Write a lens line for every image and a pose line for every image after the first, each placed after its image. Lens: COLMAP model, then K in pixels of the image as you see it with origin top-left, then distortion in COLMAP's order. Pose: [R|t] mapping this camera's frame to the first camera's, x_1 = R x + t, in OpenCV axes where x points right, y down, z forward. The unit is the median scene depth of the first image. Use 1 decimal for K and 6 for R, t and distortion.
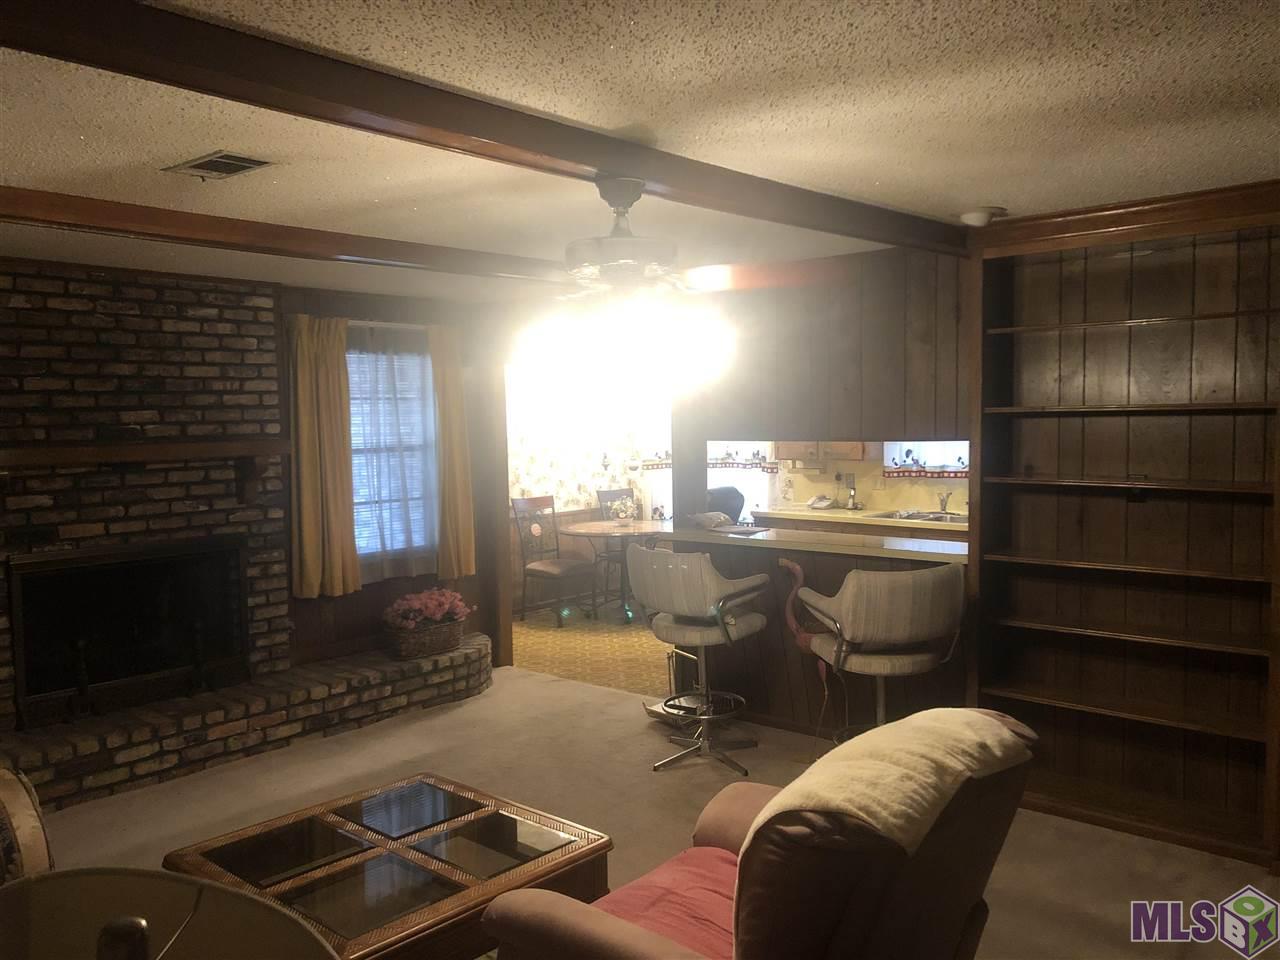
lens RADIAL K [[1055.3, 0, 637.8], [0, 1055.3, 479.4], [0, 0, 1]] dist [0.036866, -0.014597]
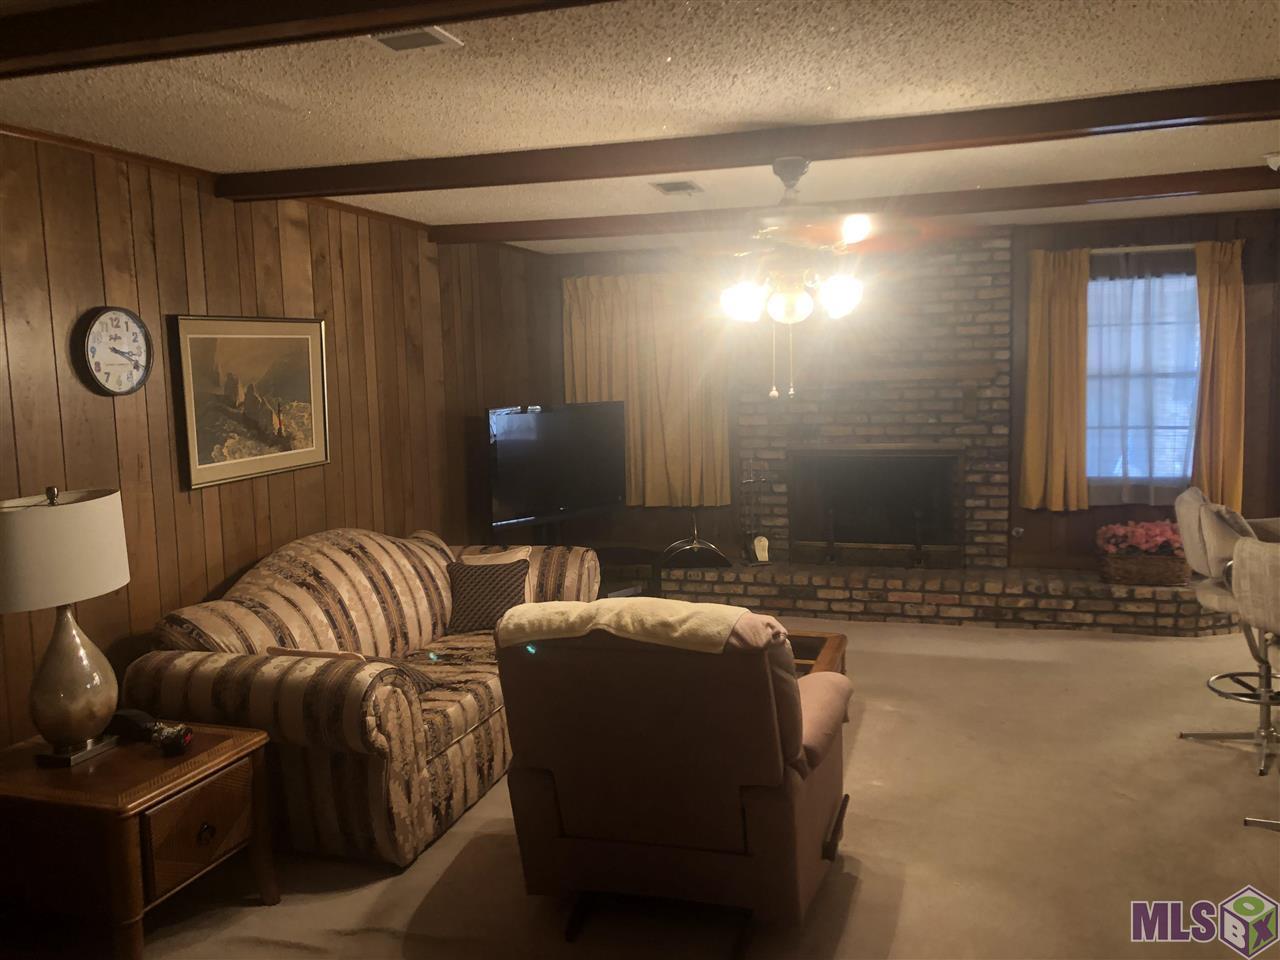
lens RADIAL K [[1055.3, 0, 638.3], [0, 1055.3, 478.0], [0, 0, 1]] dist [0.036866, -0.014597]
pose [[0.419590, 0.108479, -0.901209, 0.534848], [-0.039238, 0.994073, 0.101389, -0.017059], [0.906865, -0.007180, 0.421359, 0.167362]]
